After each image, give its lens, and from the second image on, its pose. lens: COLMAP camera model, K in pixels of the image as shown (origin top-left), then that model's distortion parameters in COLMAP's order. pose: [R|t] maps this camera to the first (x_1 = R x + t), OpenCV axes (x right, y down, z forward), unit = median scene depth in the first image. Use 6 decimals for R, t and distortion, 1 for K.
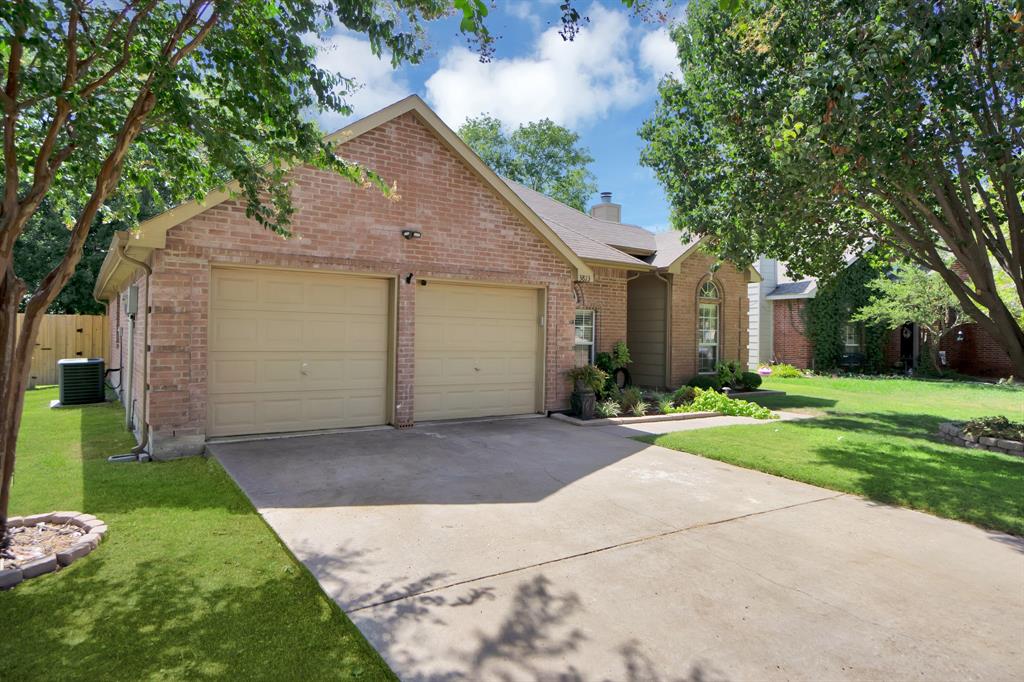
lens RADIAL K [[626.9, 0, 516.3], [0, 626.9, 340.4], [0, 0, 1]] dist [-0.035803, 0.000443]
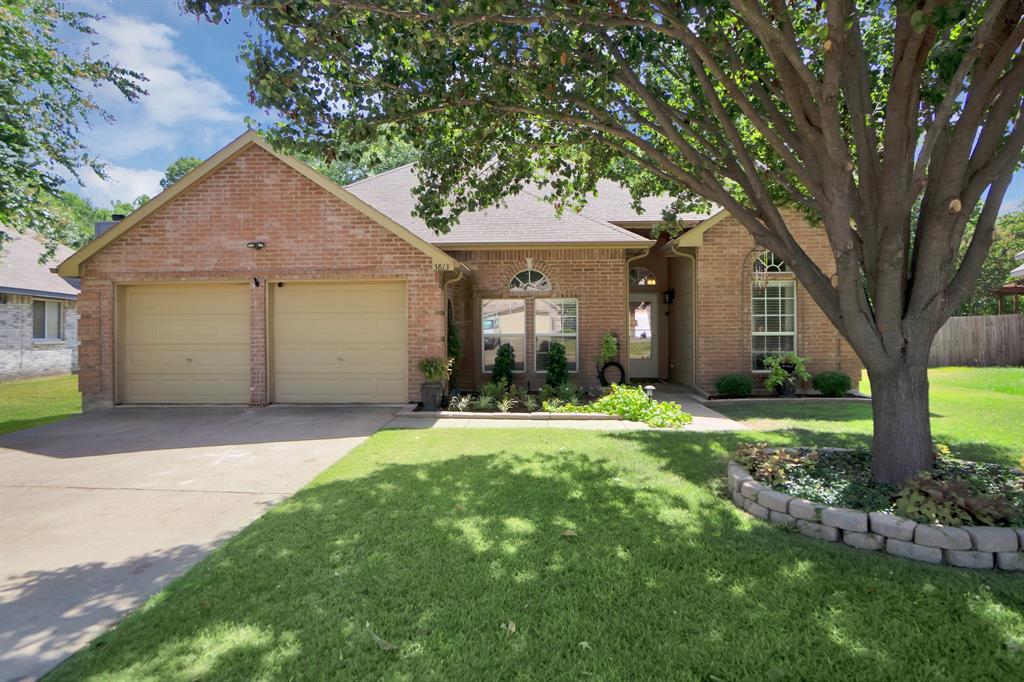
lens RADIAL K [[626.9, 0, 509.6], [0, 626.9, 337.5], [0, 0, 1]] dist [-0.035803, 0.000443]
pose [[0.787345, -0.013647, -0.616361, 0.909532], [0.014108, 0.999892, -0.004117, 0.017895], [0.616351, -0.005454, 0.787453, 0.343869]]
